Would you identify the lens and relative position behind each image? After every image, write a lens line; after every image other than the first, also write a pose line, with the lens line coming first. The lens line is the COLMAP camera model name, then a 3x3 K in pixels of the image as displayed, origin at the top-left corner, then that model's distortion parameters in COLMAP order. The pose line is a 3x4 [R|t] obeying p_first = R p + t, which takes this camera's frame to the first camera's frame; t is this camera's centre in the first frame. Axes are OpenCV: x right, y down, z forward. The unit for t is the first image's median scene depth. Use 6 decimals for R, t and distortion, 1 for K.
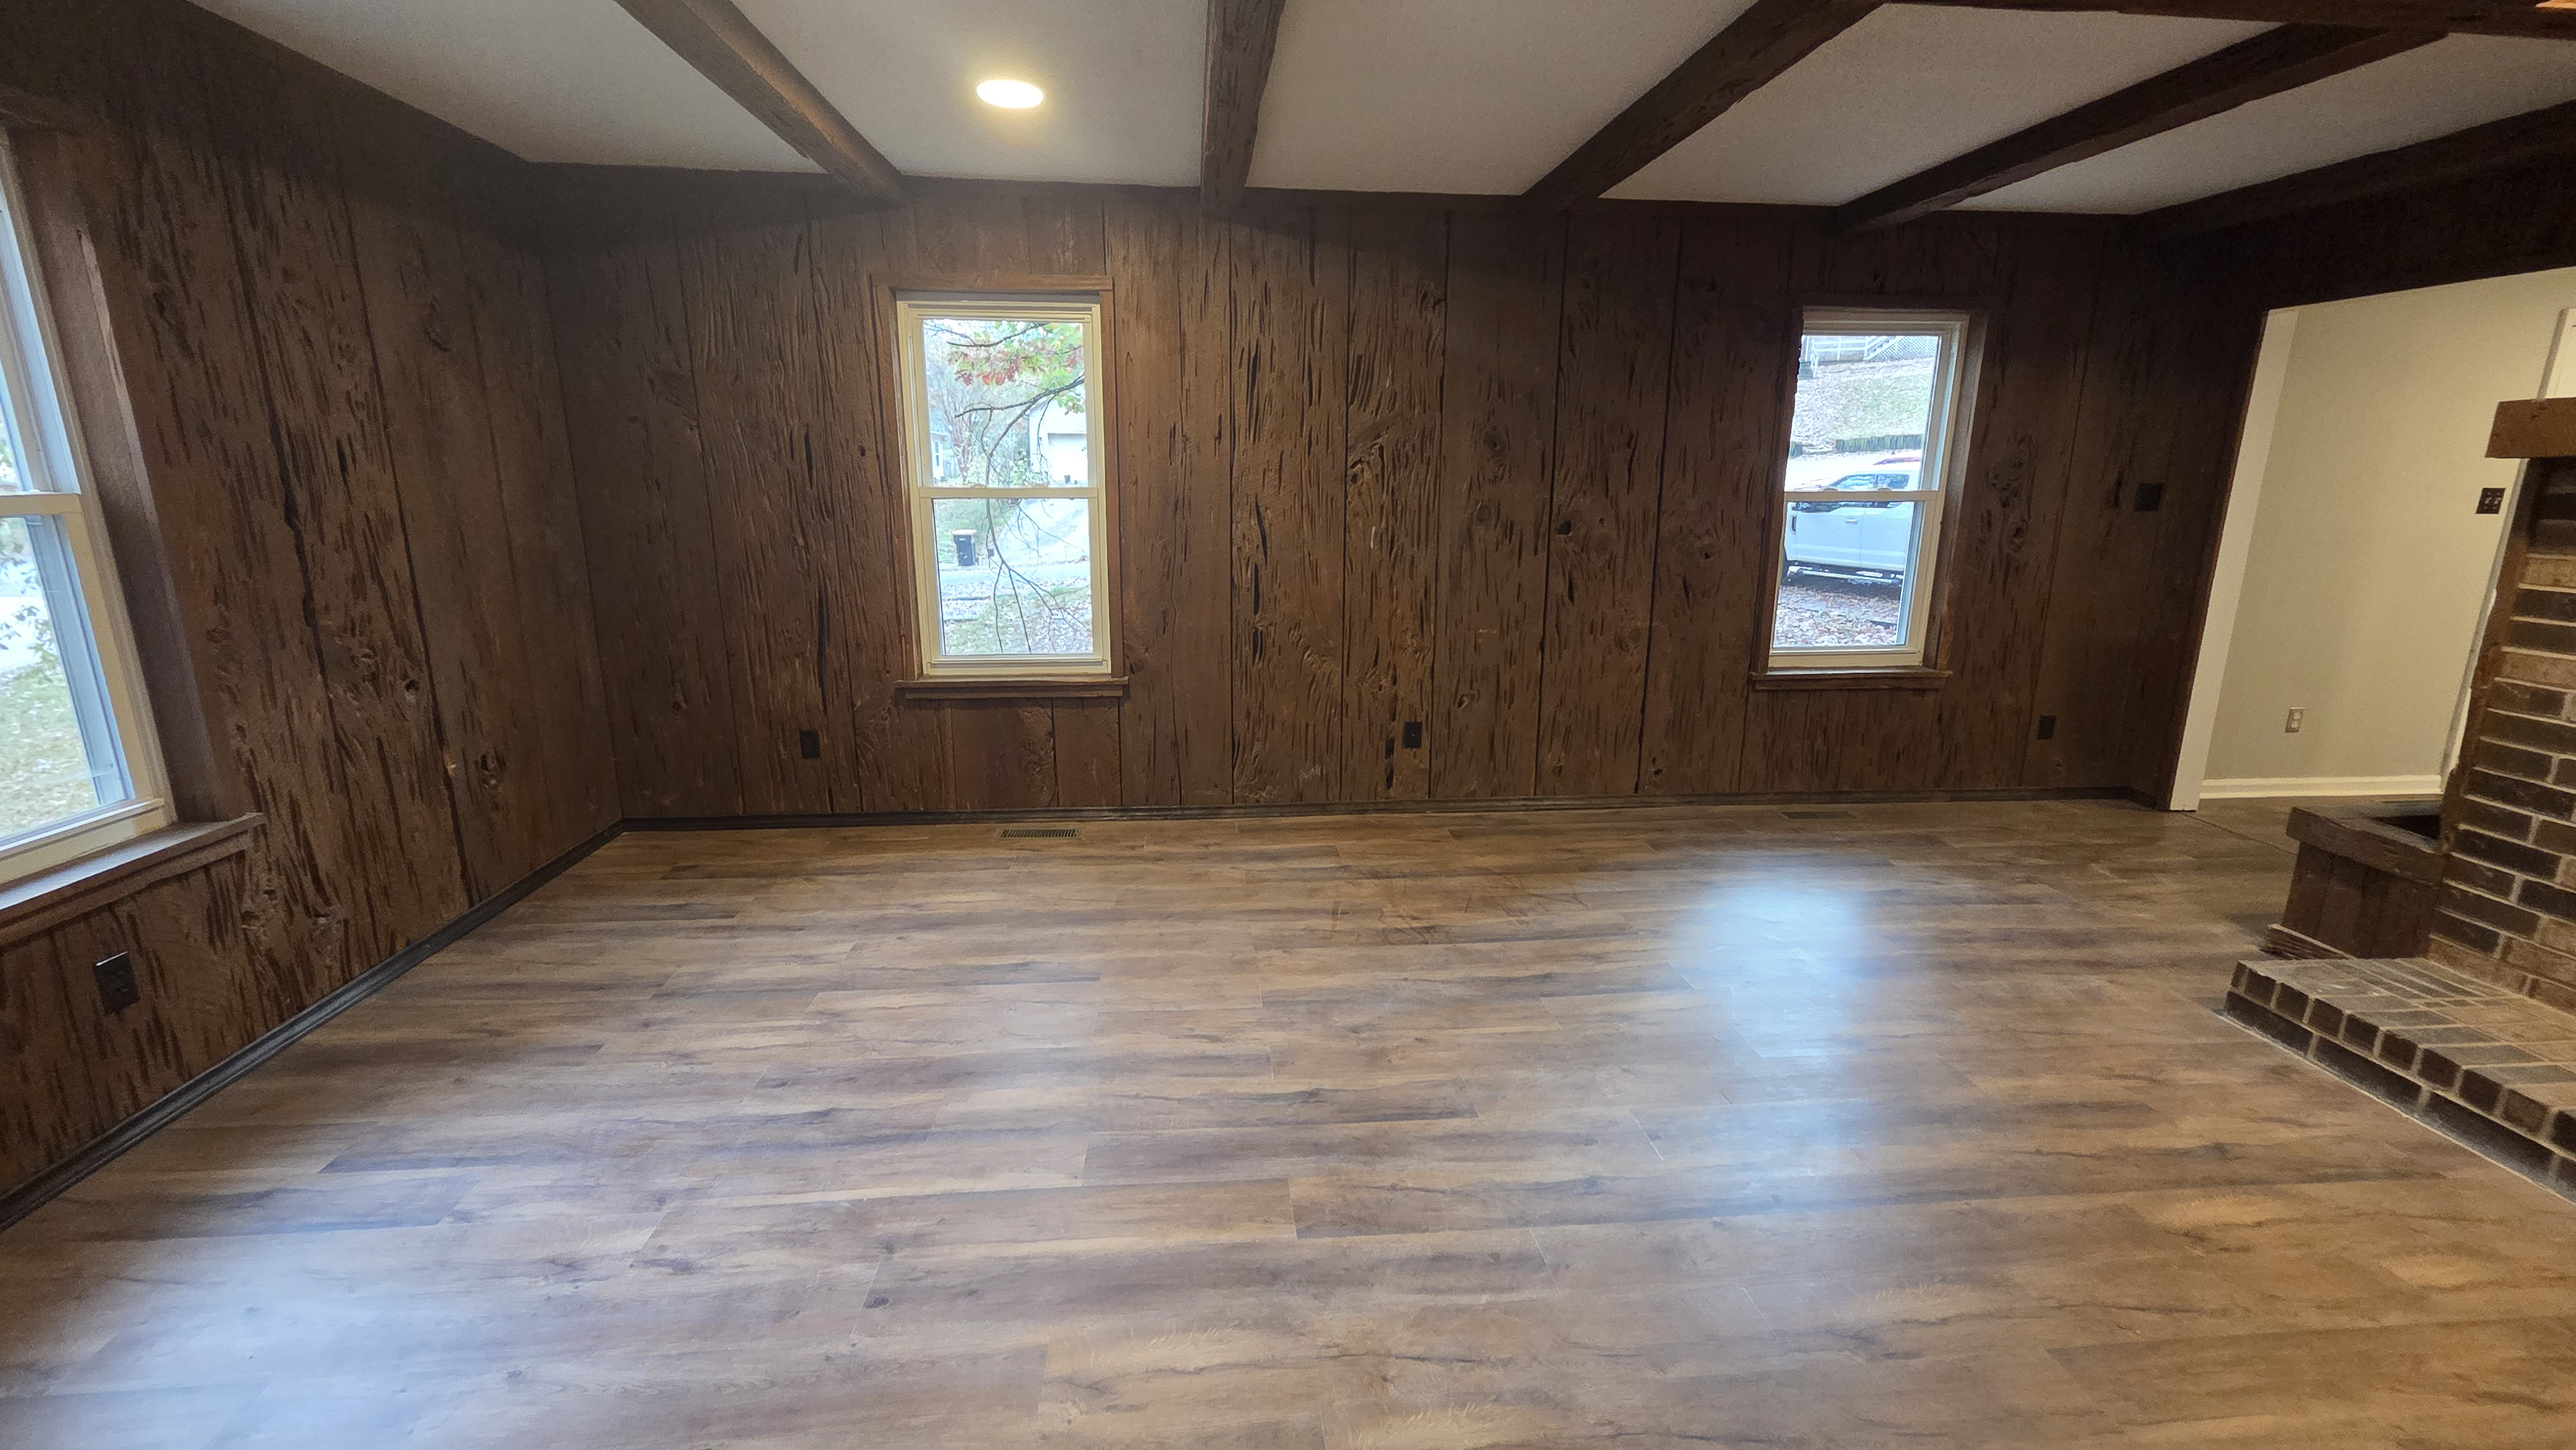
lens RADIAL K [[1056.3, 0, 1287.1], [0, 1056.3, 714.8], [0, 0, 1]] dist [0.003715, -0.000075]
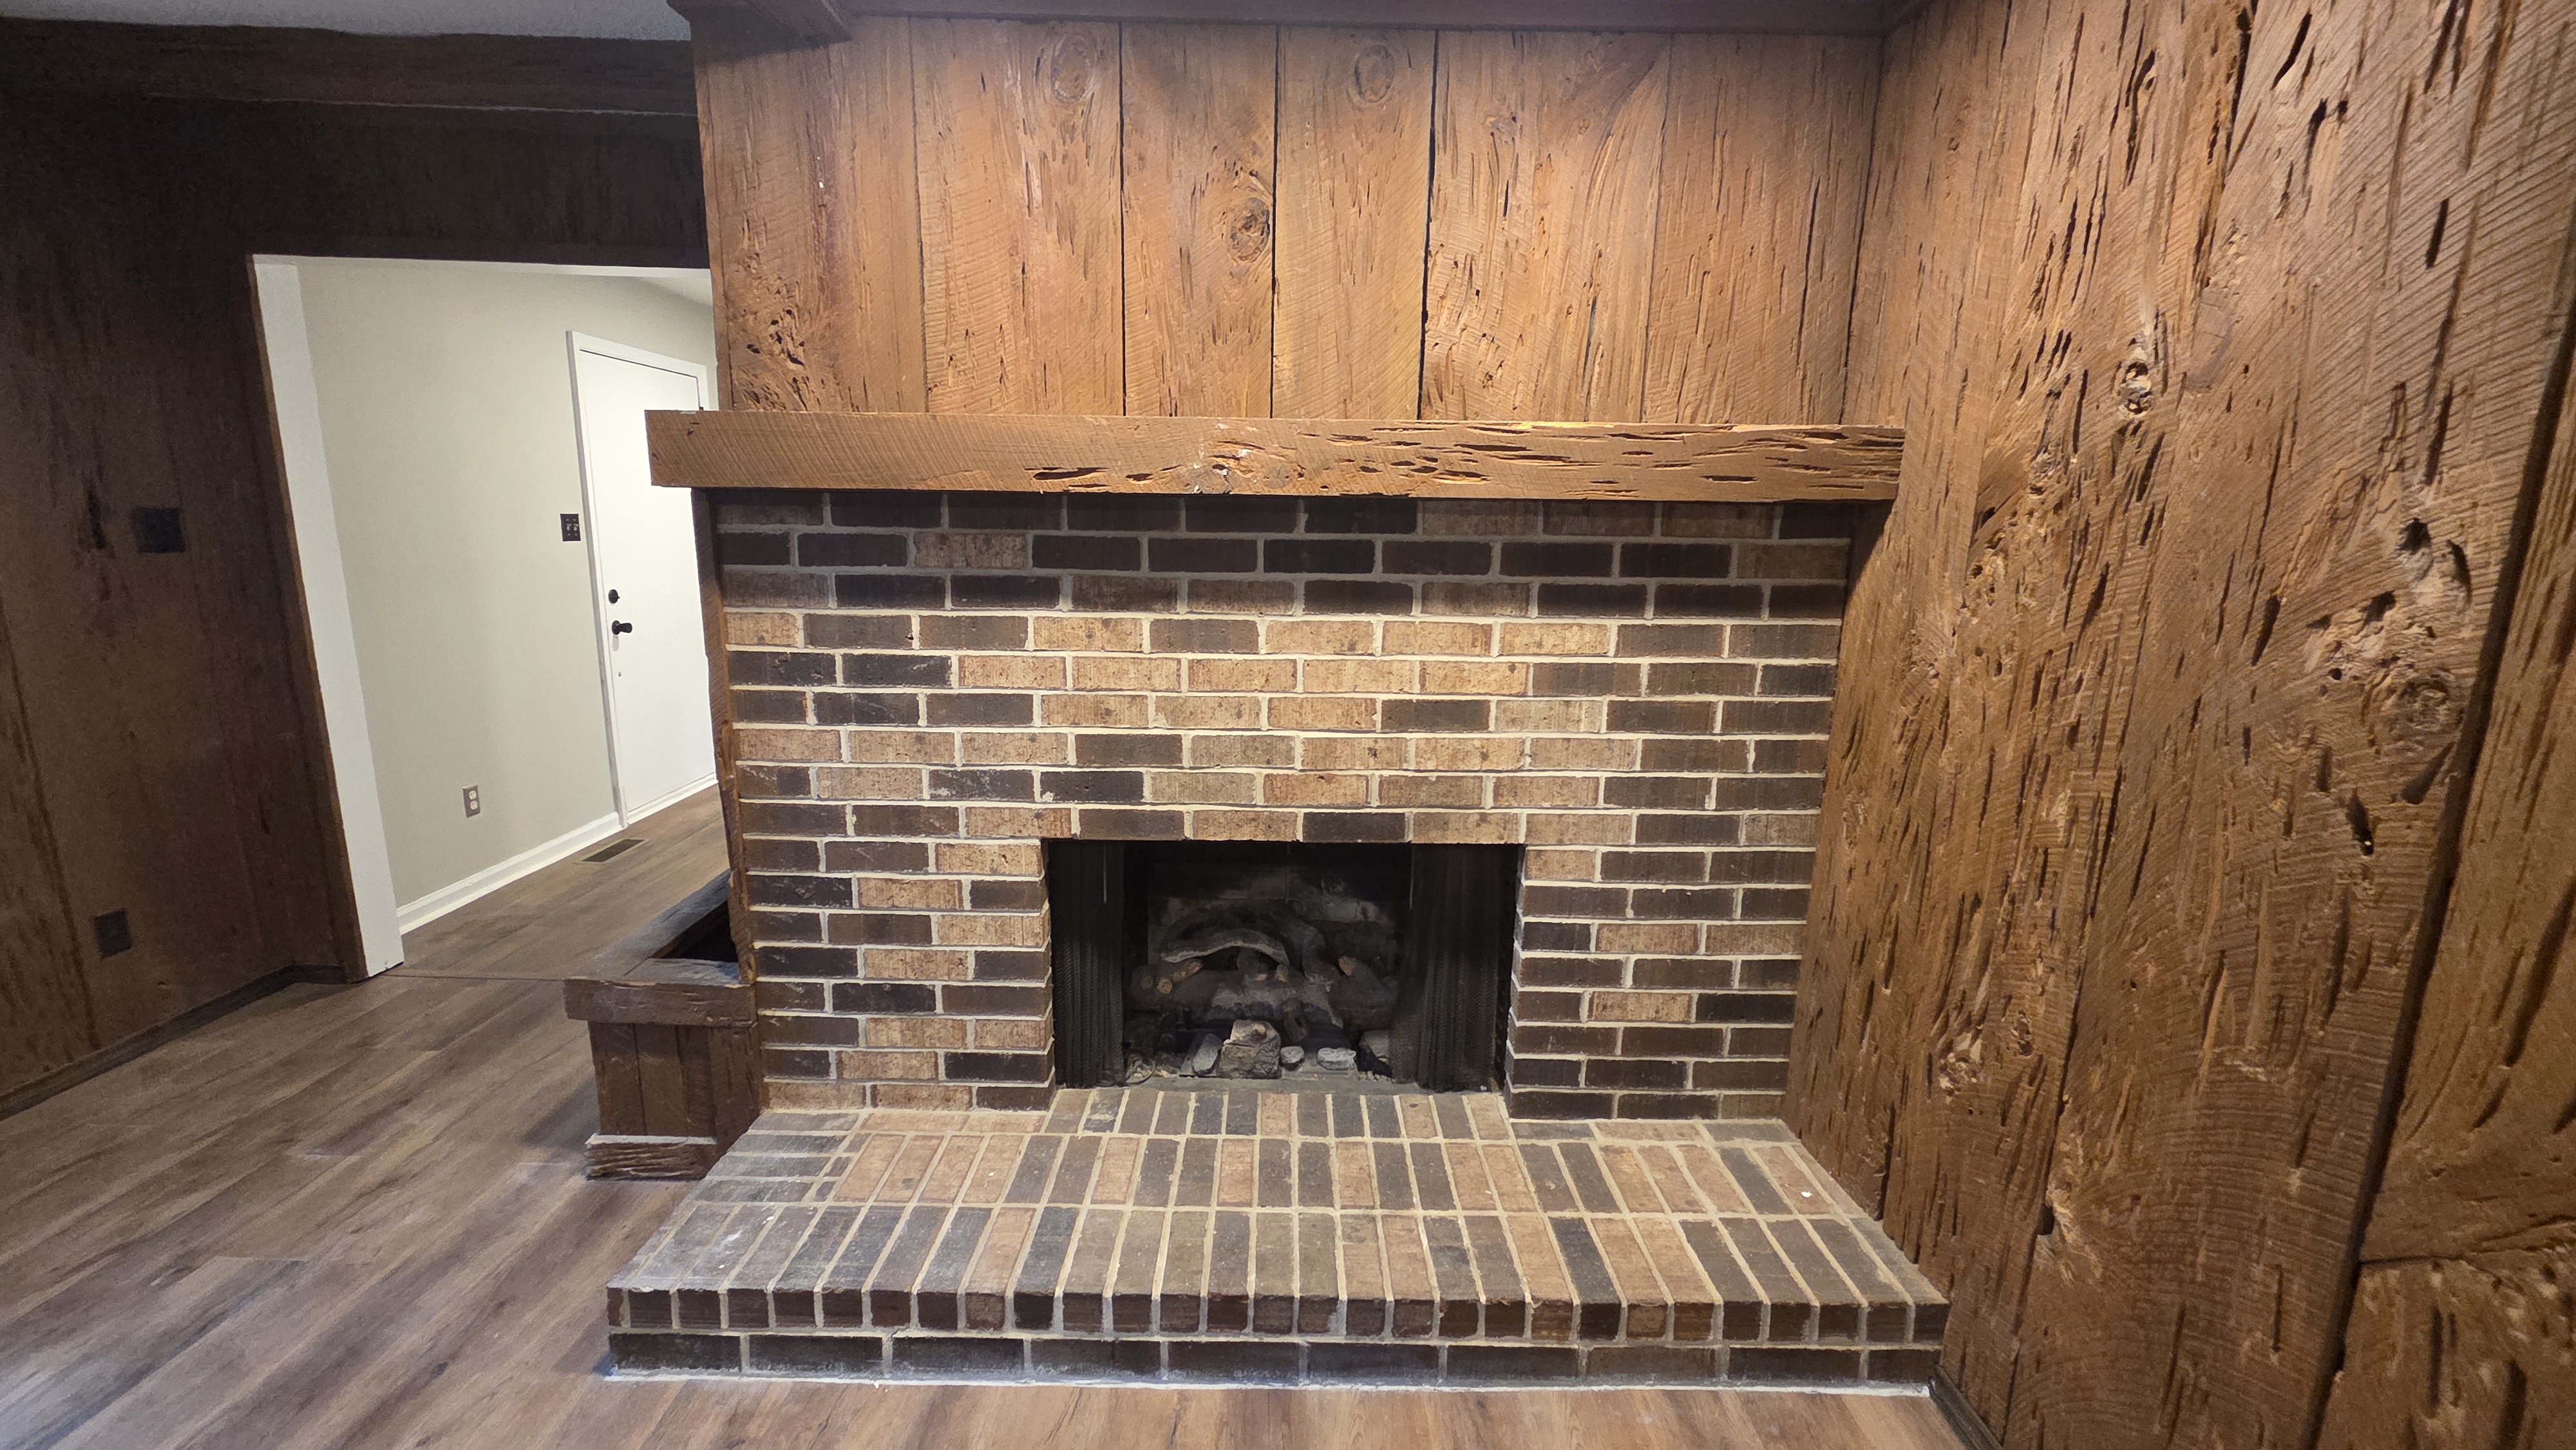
lens RADIAL K [[1041.6, 0, 1283.4], [0, 1041.6, 712.6], [0, 0, 1]] dist [0.000648, -0.000186]
pose [[0.086971, -0.191740, 0.977585, 0.363798], [0.201935, 0.964324, 0.171174, -0.106502], [-0.975530, 0.182522, 0.122587, 0.434300]]
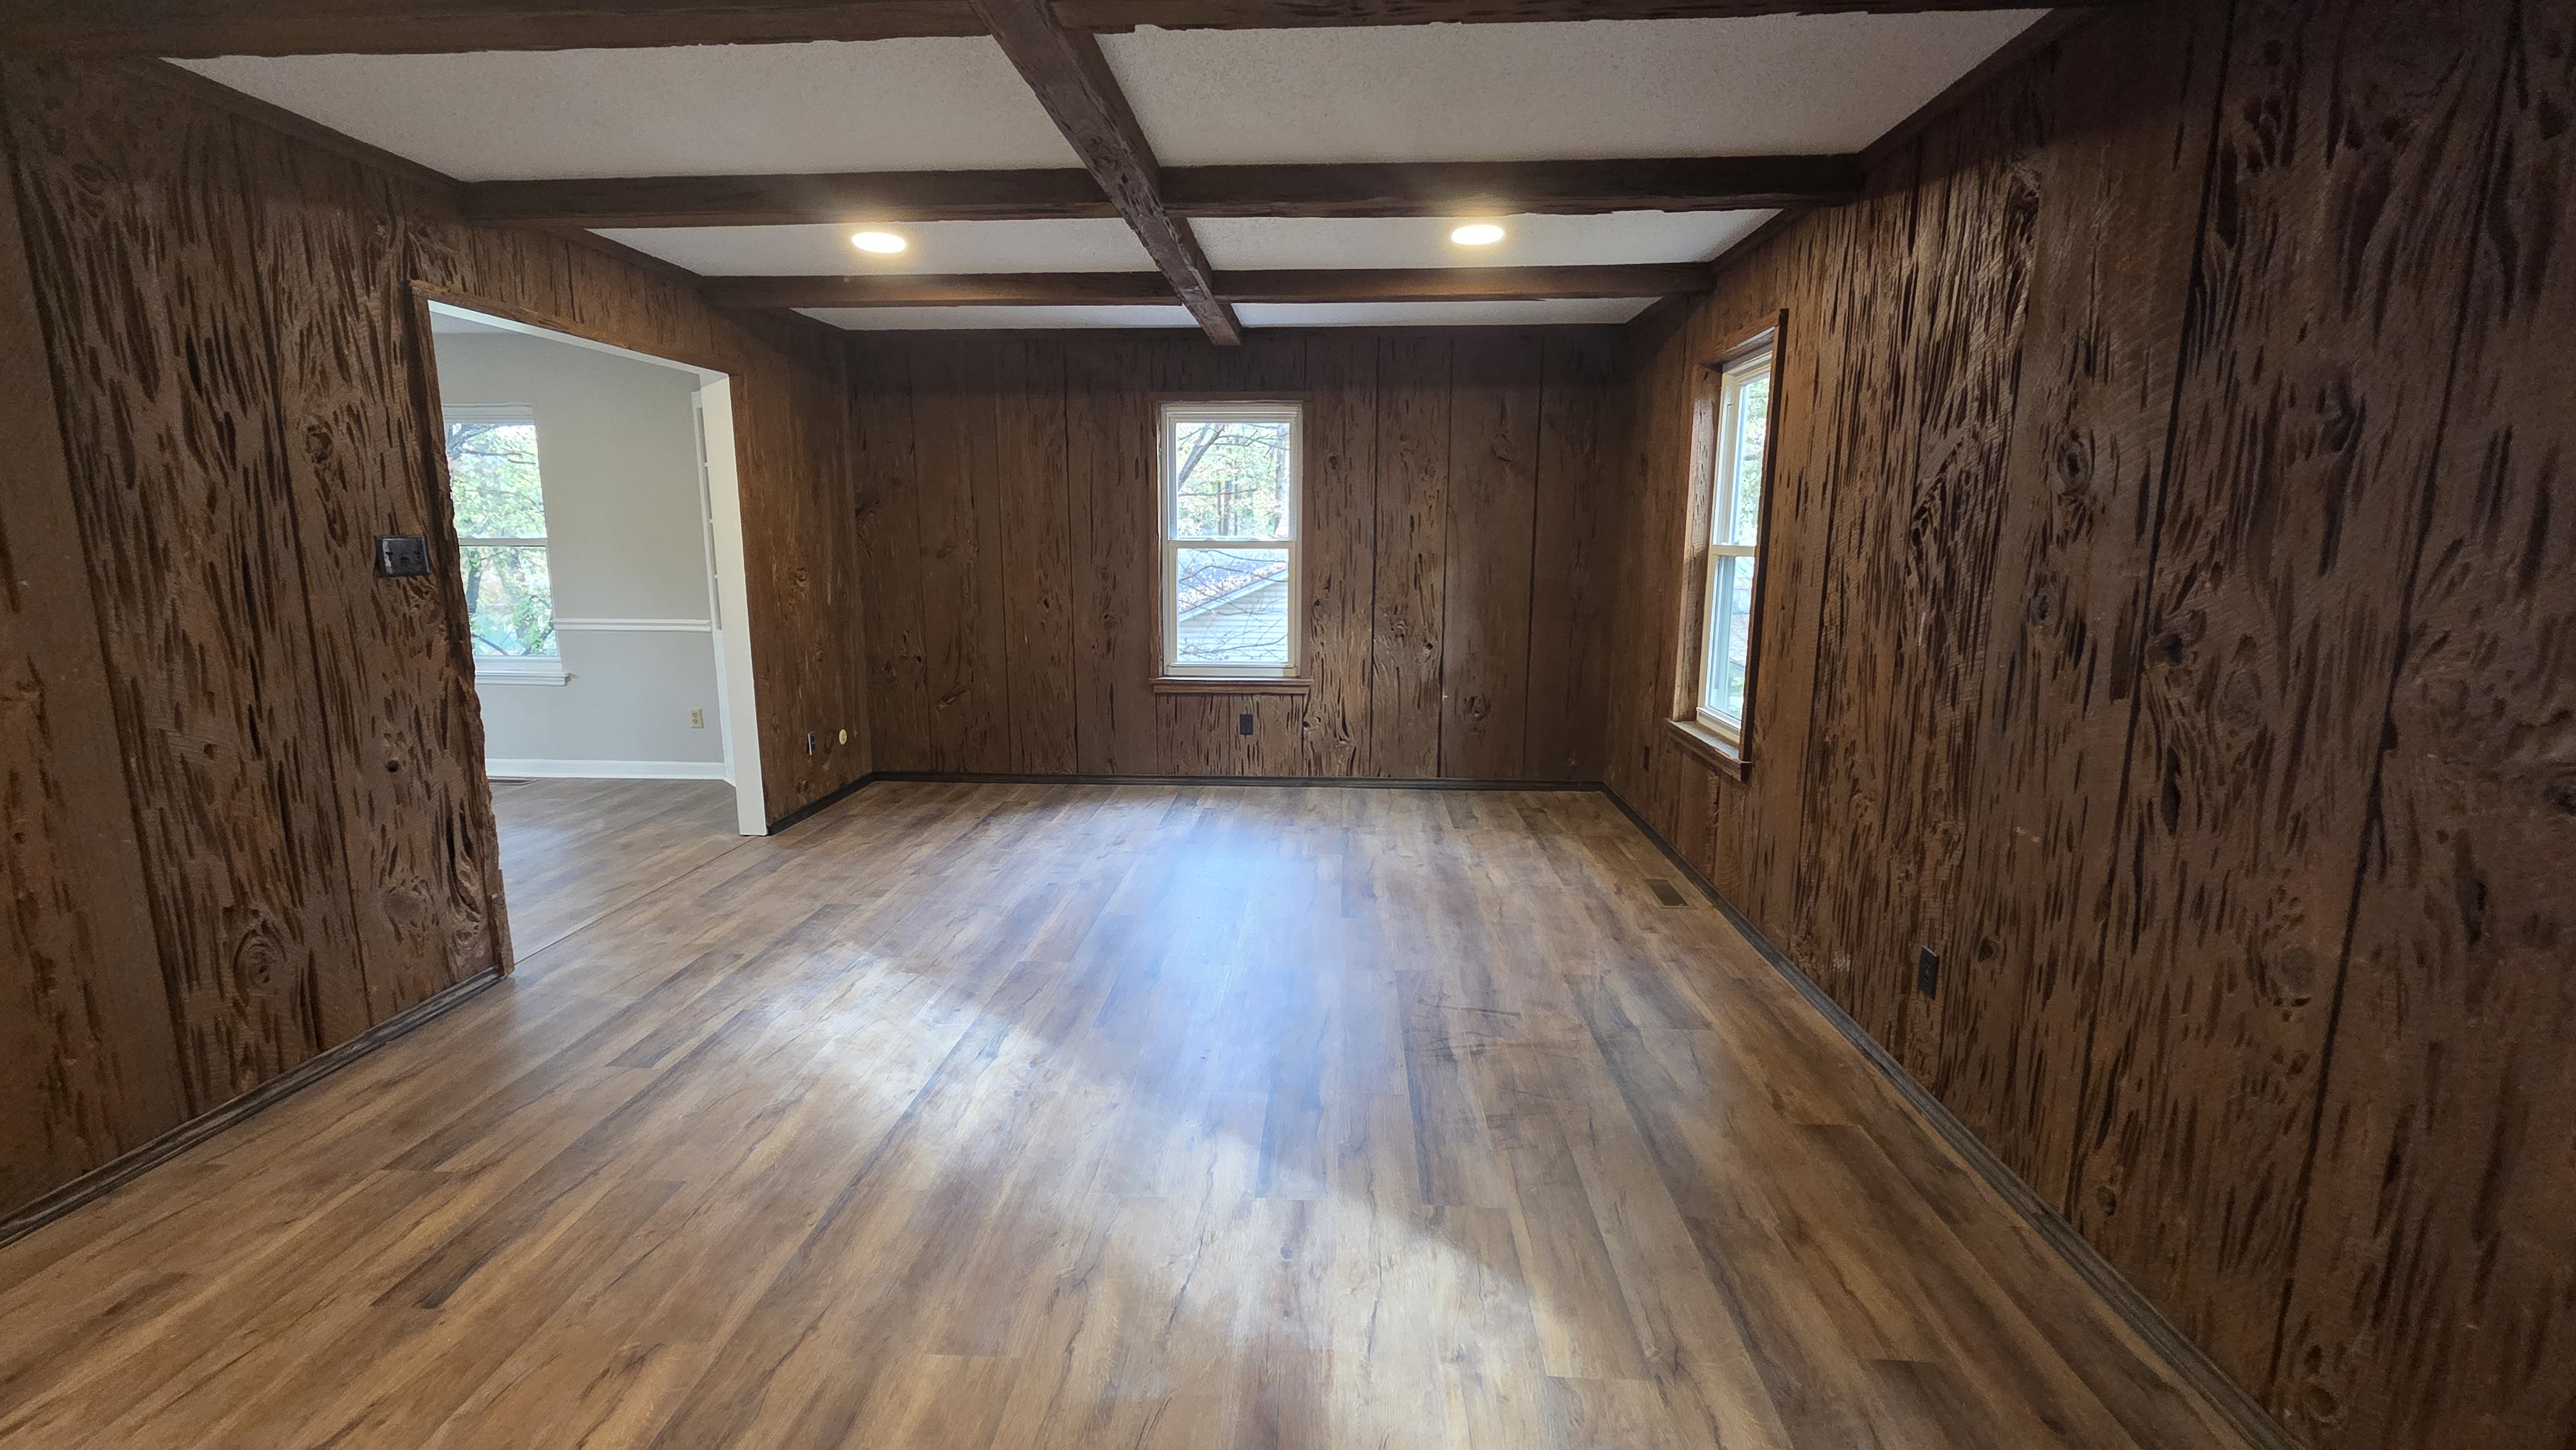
lens RADIAL K [[1053.9, 0, 1277.8], [0, 1053.9, 715.5], [0, 0, 1]] dist [0.010577, 0.000138]
pose [[-0.155589, 0.165112, -0.973925, 0.971059], [-0.222076, 0.954847, 0.197356, -0.204611], [0.962535, 0.246992, -0.111897, 0.929303]]
